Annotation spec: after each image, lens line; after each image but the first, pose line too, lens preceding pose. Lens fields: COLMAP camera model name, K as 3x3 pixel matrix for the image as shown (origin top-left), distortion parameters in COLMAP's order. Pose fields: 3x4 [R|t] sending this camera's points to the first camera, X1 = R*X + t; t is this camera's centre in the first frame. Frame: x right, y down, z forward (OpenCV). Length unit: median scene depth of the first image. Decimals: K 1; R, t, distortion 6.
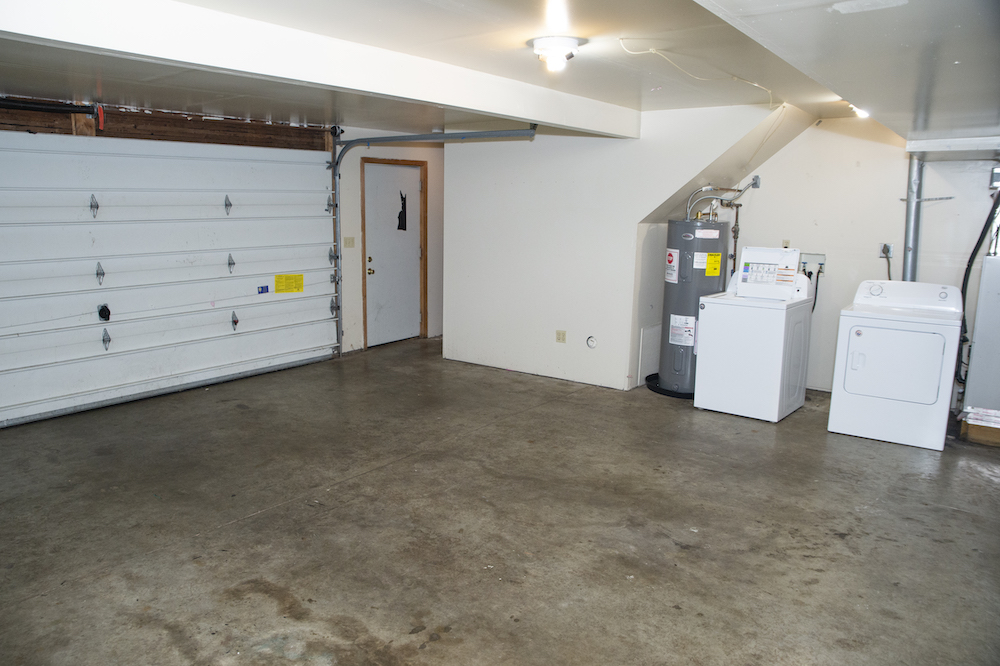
lens RADIAL K [[724.3, 0, 498.2], [0, 724.3, 337.1], [0, 0, 1]] dist [-0.080191, 0.037548]
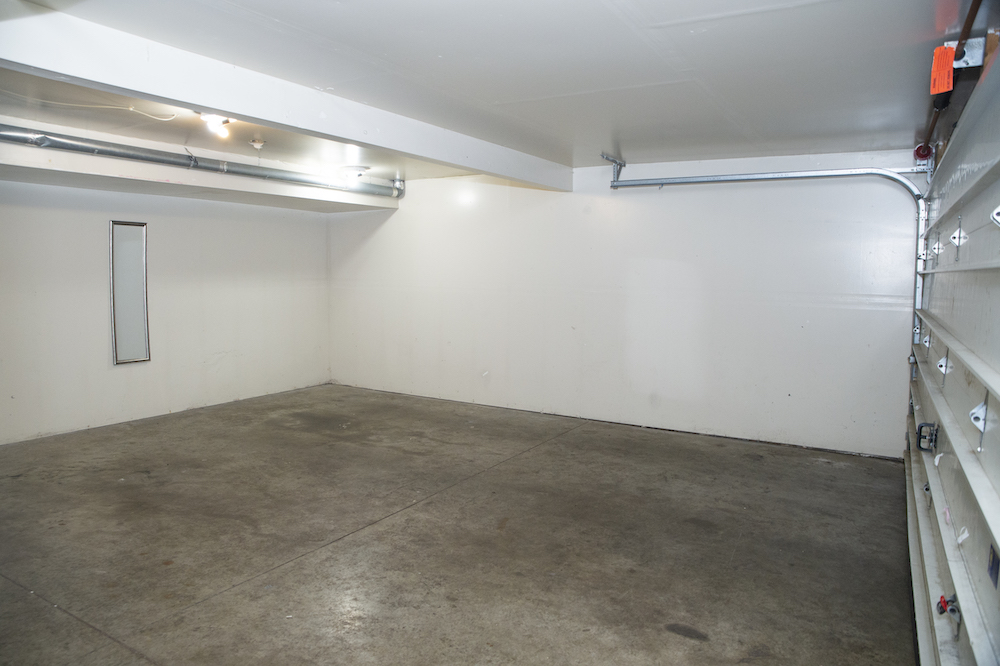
lens RADIAL K [[724.3, 0, 501.7], [0, 724.3, 328.9], [0, 0, 1]] dist [-0.080191, 0.037548]
pose [[-0.992965, -0.008828, -0.118076, -0.229274], [-0.039614, 0.964519, 0.261024, -0.317354], [0.111582, 0.263865, -0.958084, 1.926975]]
